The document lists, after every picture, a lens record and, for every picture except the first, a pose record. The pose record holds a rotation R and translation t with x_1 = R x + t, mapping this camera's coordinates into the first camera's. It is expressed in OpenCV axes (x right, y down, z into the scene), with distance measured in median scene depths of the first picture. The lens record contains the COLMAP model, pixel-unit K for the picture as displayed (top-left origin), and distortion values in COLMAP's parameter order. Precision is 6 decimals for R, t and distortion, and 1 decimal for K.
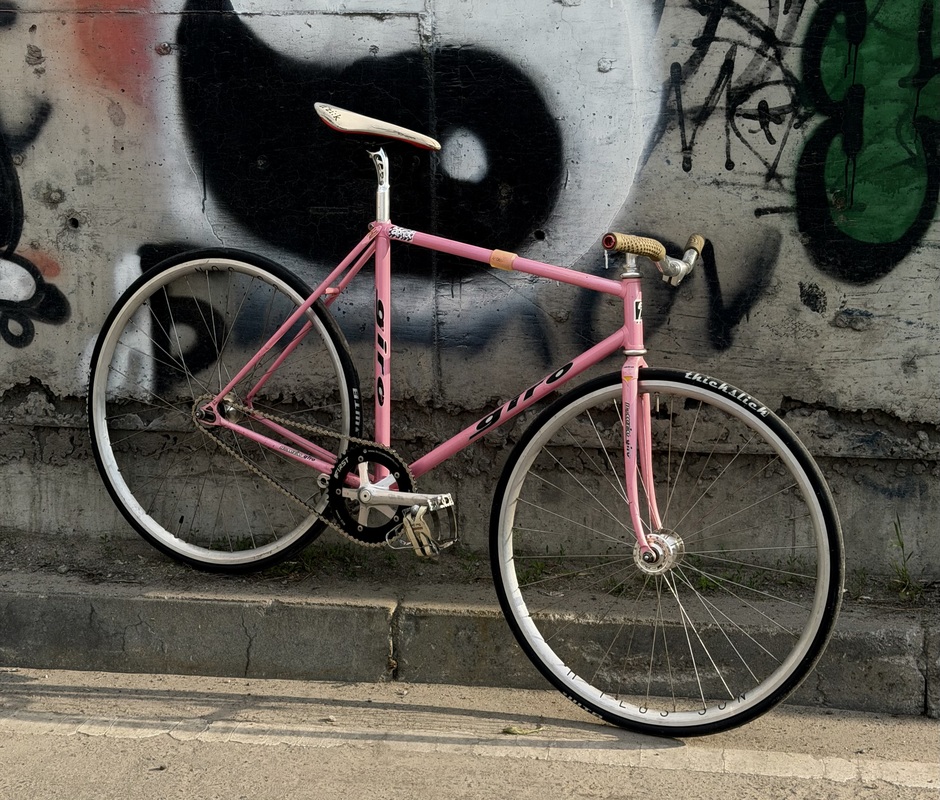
lens RADIAL K [[1775.4, 0, 469.4], [0, 1775.4, 336.1], [0, 0, 1]] dist [0.154041, -0.178066]
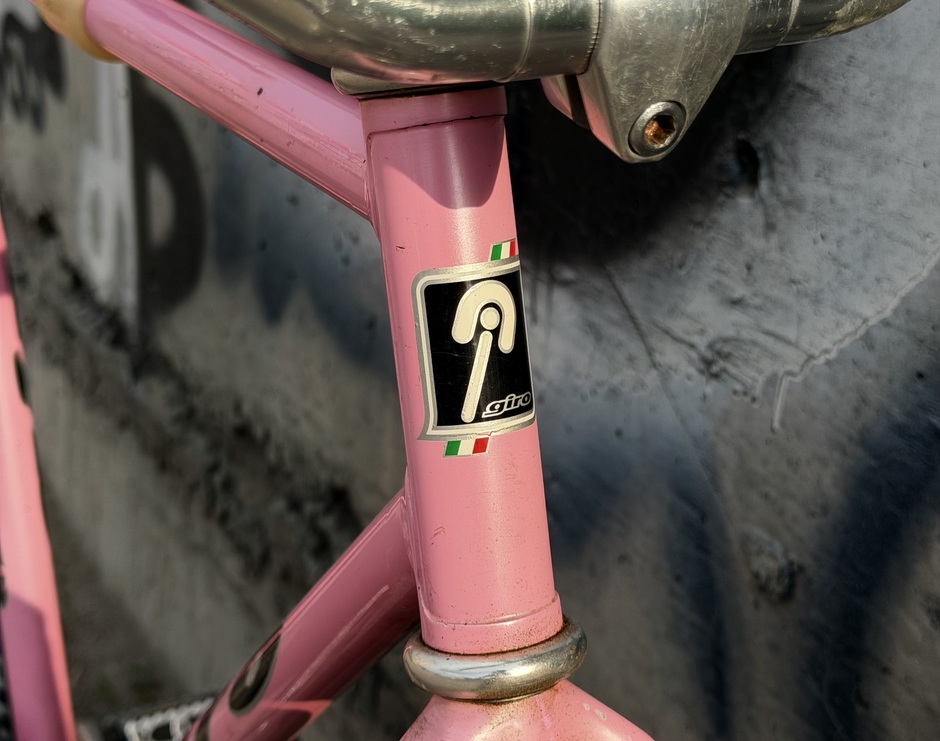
lens RADIAL K [[1786.5, 0, 470.0], [0, 1786.5, 370.5], [0, 0, 1]] dist [0.118042, 0.030780]
pose [[0.617249, 0.315855, -0.720583, 0.175663], [-0.168063, 0.947670, 0.271433, -0.085280], [0.768608, -0.046439, 0.638032, 0.847472]]
